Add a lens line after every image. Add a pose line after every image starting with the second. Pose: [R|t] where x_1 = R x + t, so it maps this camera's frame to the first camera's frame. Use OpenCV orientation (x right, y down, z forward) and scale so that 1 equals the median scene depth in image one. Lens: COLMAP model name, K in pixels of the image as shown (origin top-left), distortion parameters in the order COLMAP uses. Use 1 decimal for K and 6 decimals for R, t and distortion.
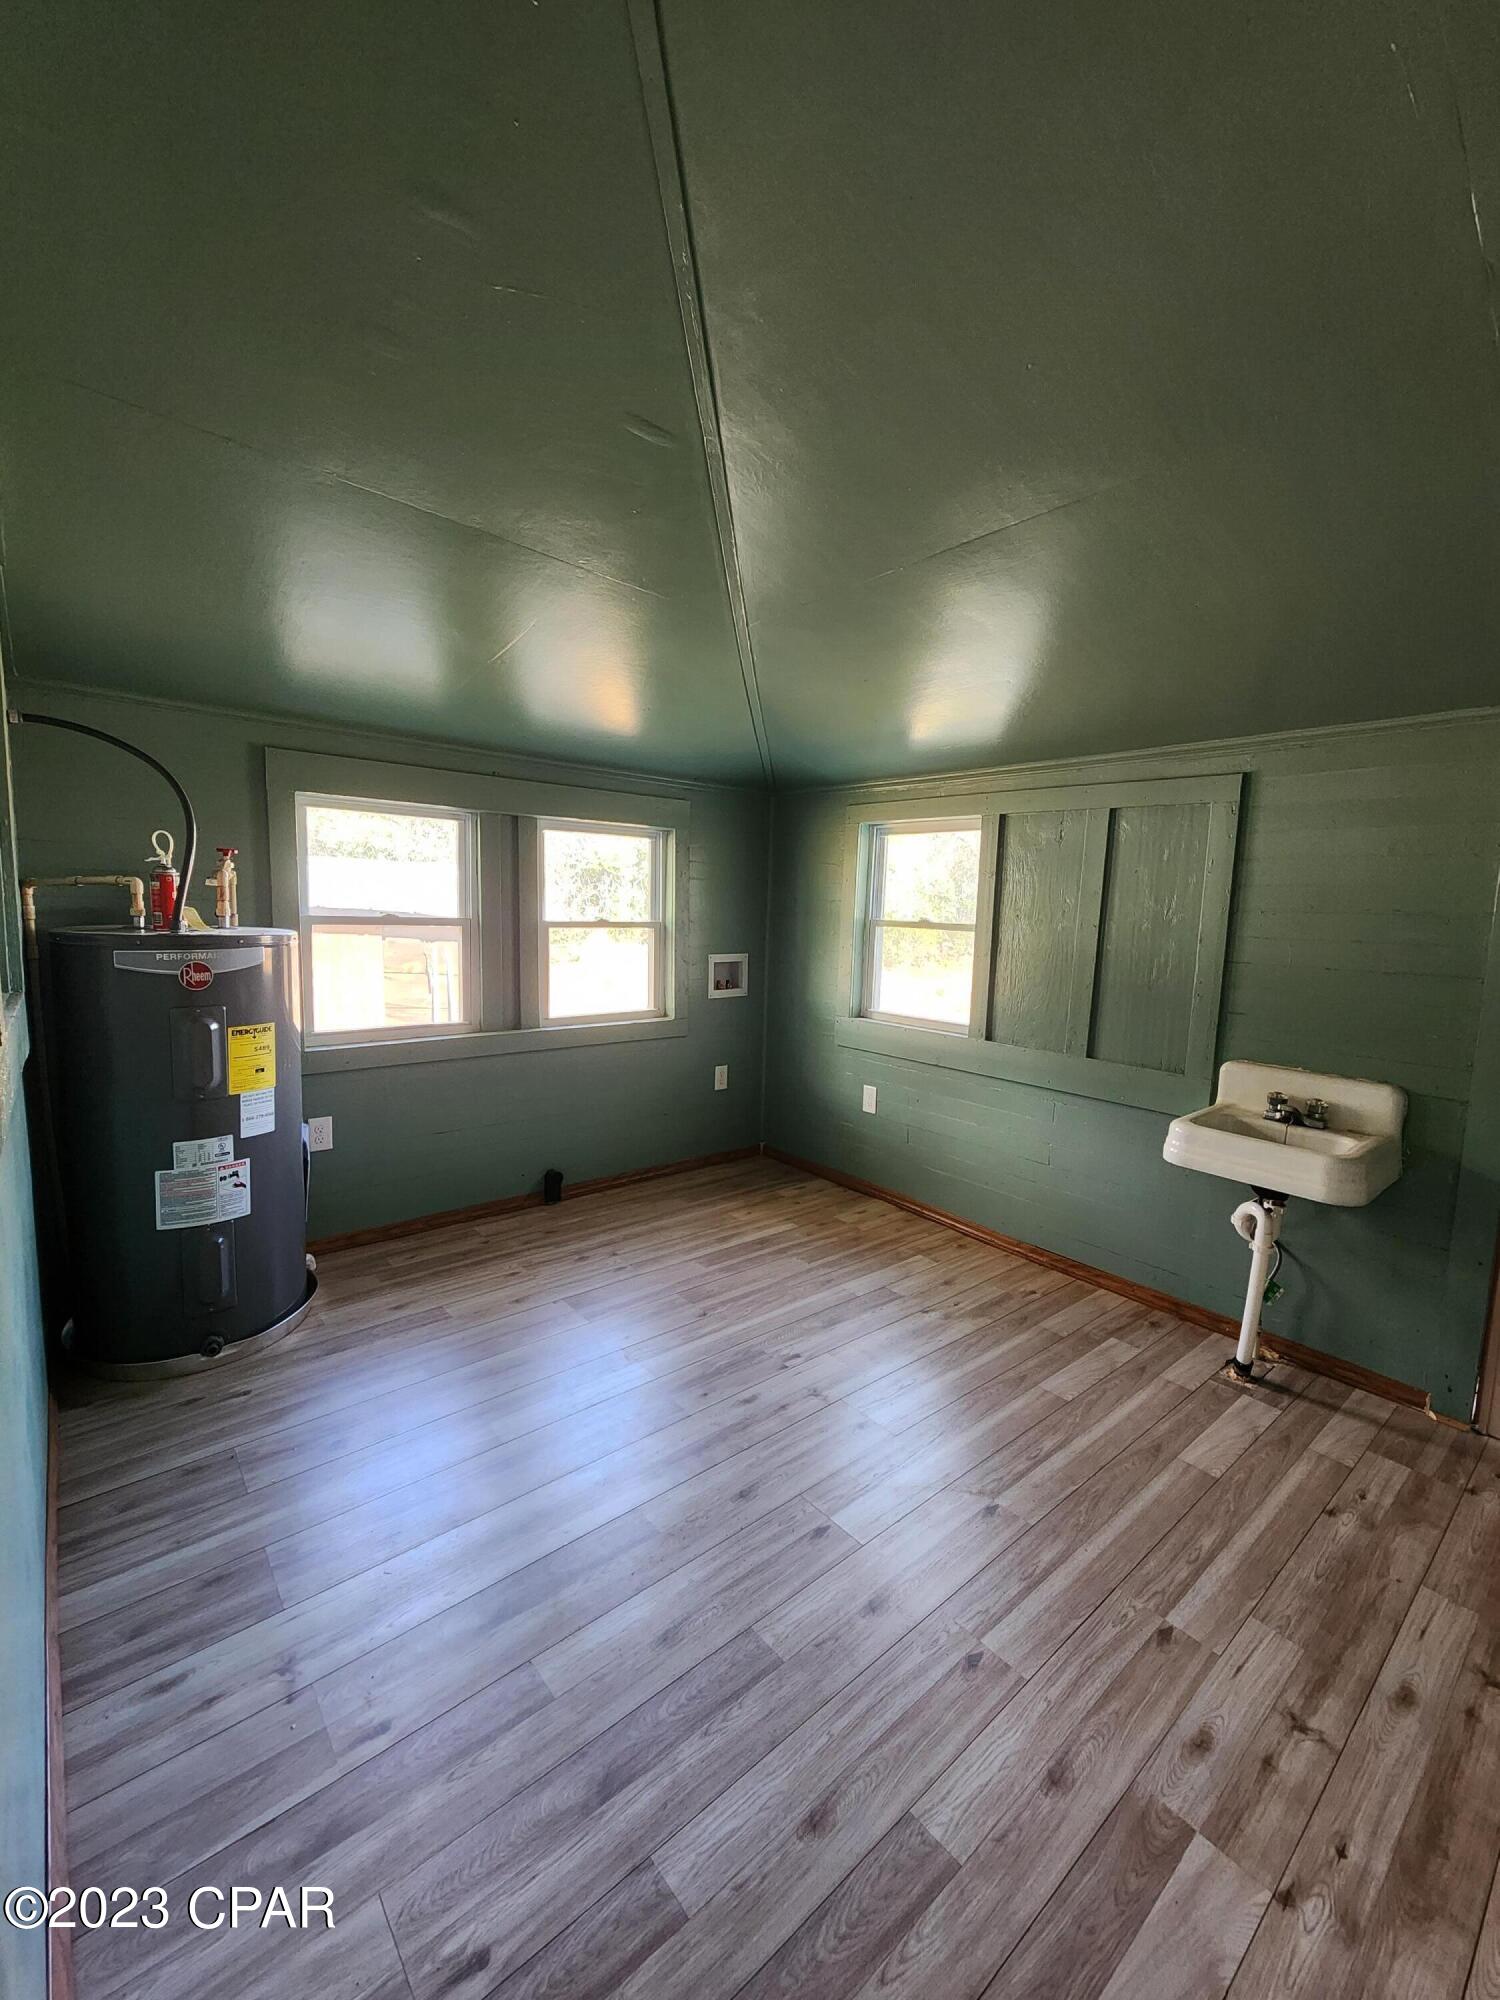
lens RADIAL K [[810.9, 0, 739.3], [0, 810.9, 998.4], [0, 0, 1]] dist [-0.000076, -0.001539]
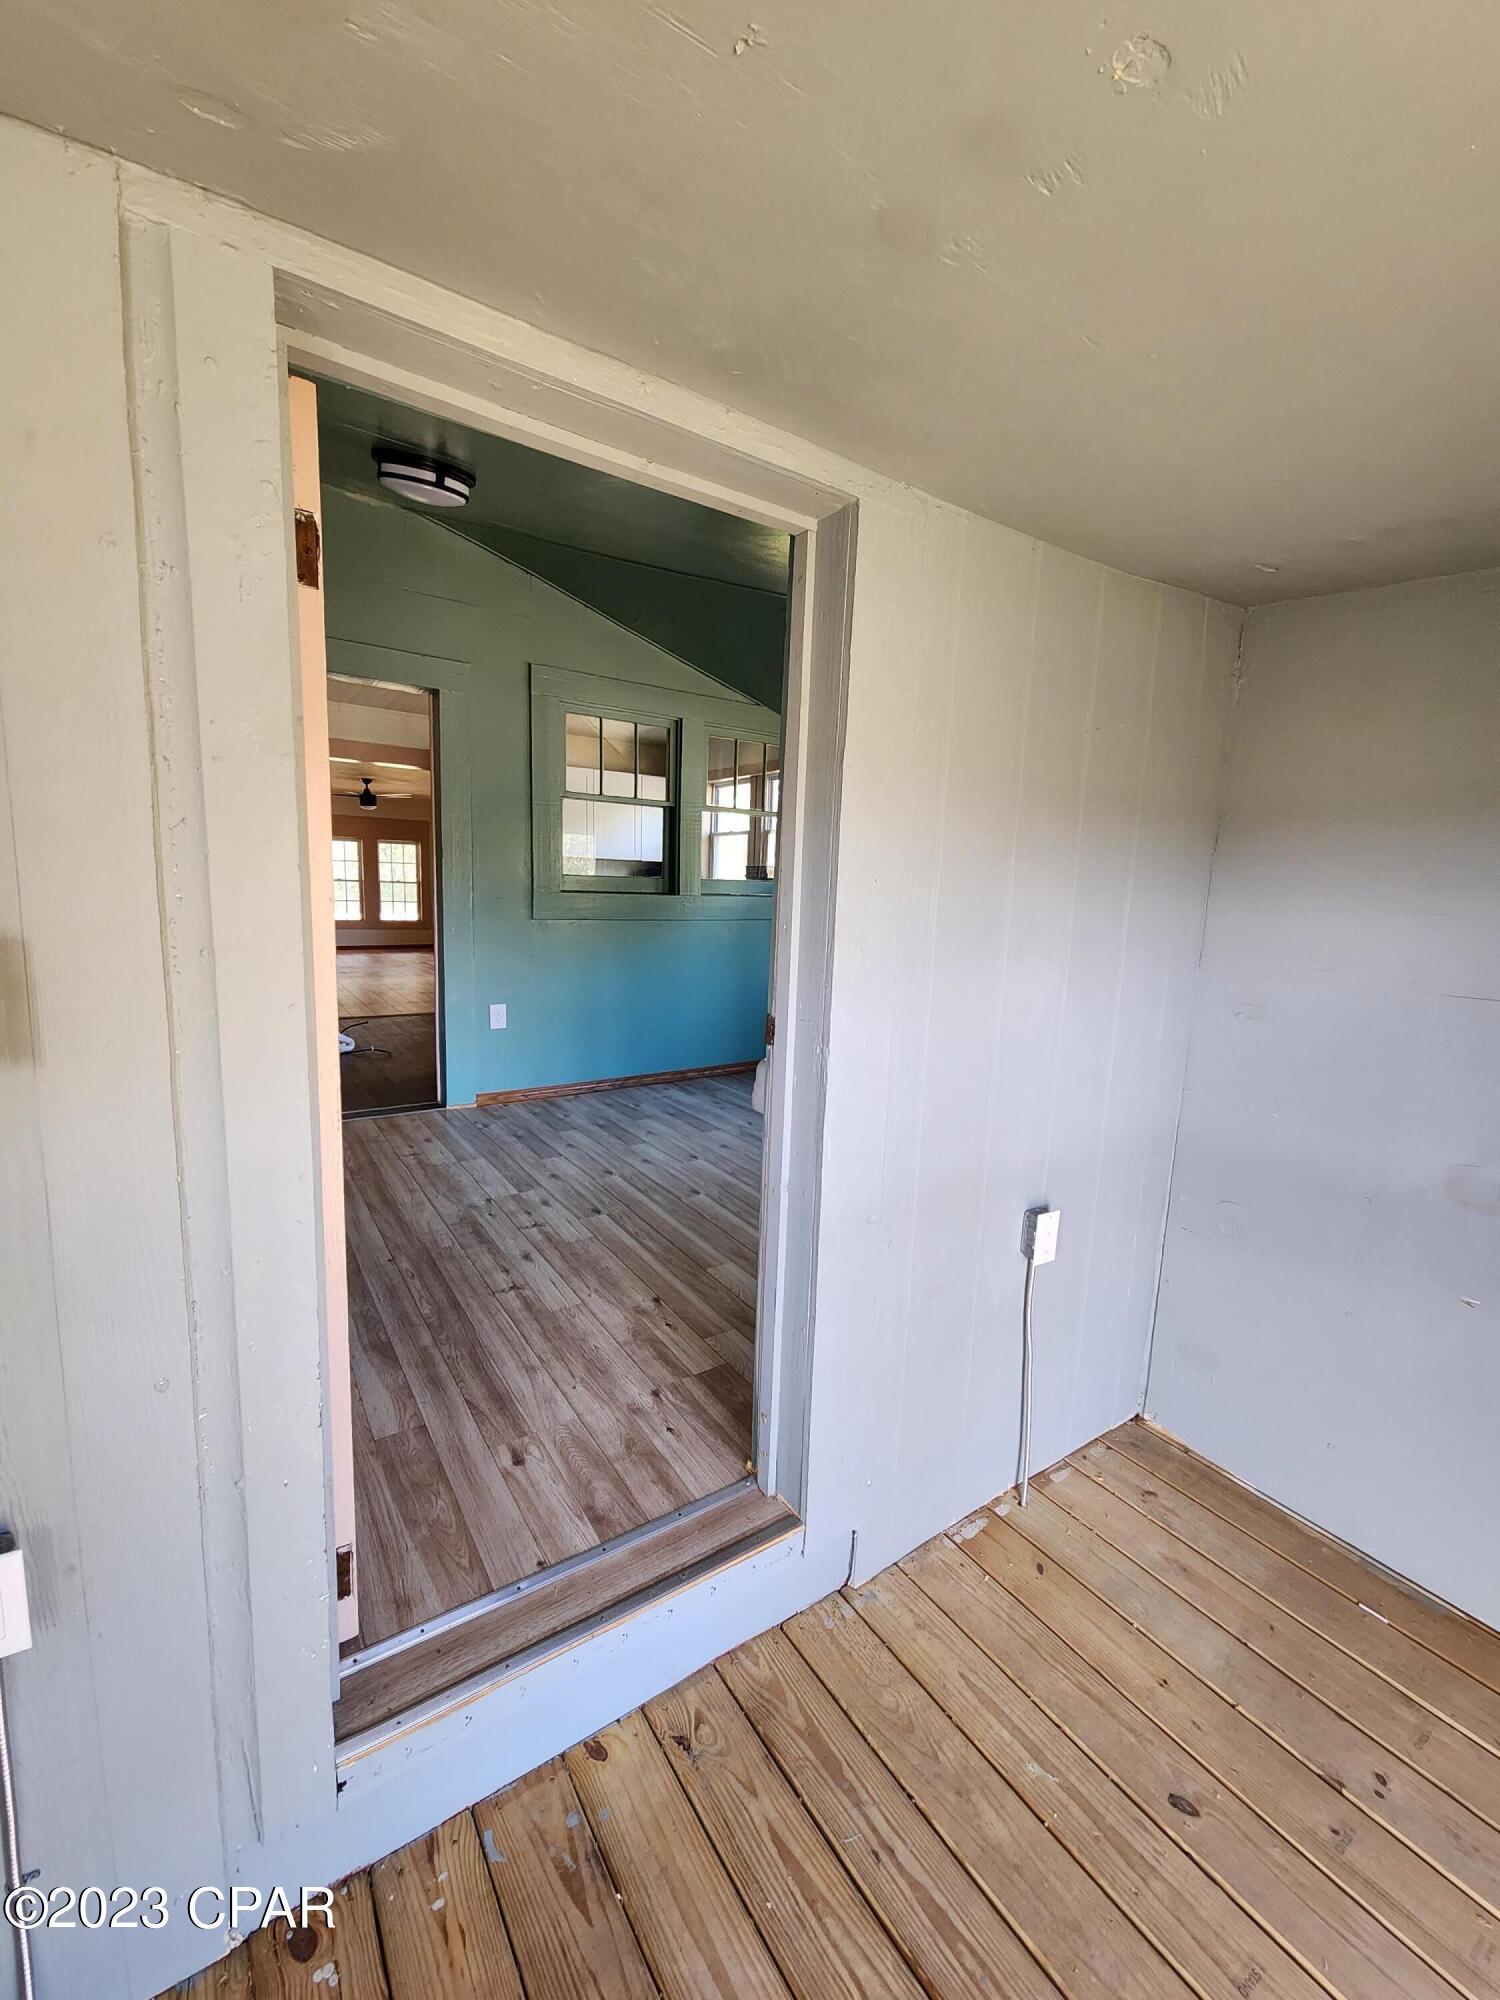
lens RADIAL K [[810.9, 0, 740.8], [0, 810.9, 999.9], [0, 0, 1]] dist [-0.000076, -0.001539]
pose [[-0.107975, 0.113676, -0.987633, 2.620681], [-0.147090, 0.980681, 0.128957, 0.033557], [0.983212, 0.159195, -0.089168, 1.636969]]
